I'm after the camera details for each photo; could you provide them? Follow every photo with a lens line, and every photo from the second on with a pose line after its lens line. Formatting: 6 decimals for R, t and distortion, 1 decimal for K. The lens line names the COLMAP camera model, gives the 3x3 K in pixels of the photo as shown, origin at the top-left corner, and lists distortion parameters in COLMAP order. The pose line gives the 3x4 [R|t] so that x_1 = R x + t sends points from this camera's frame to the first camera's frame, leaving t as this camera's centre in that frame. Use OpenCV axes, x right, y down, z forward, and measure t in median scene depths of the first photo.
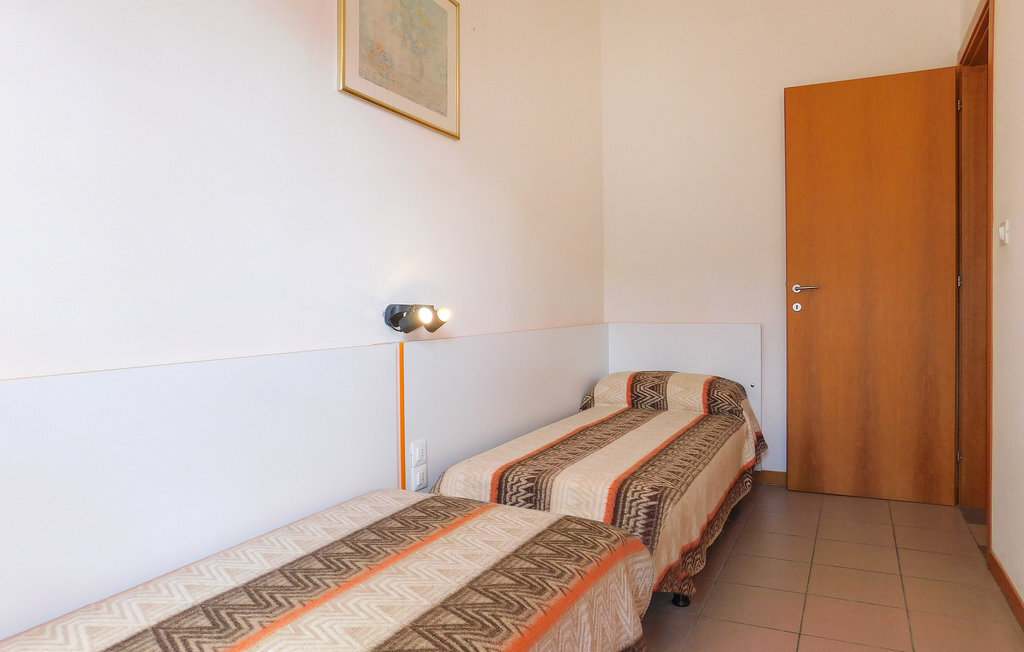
lens RADIAL K [[672.7, 0, 512.0], [0, 672.7, 326.0], [0, 0, 1]] dist [-0.060484, -0.000052]
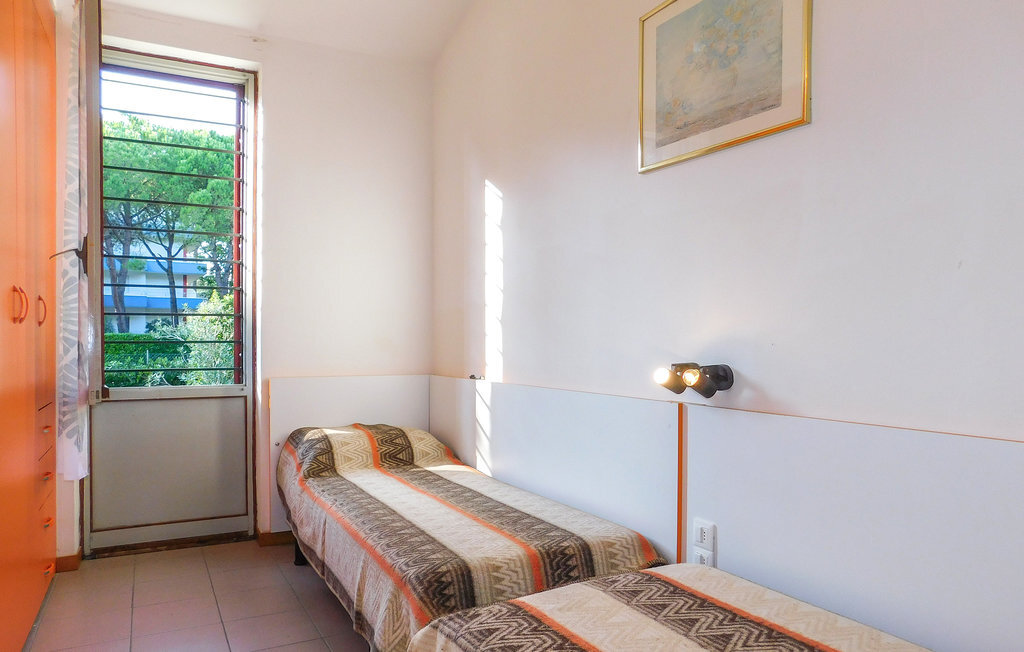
lens RADIAL K [[684.6, 0, 512.0], [0, 684.6, 326.0], [0, 0, 1]] dist [-0.001758, 0.001063]
pose [[-0.559372, 0.005192, -0.828900, 0.822412], [-0.013017, 0.999802, 0.015047, -0.101803], [0.828814, 0.019207, -0.559194, 1.435675]]
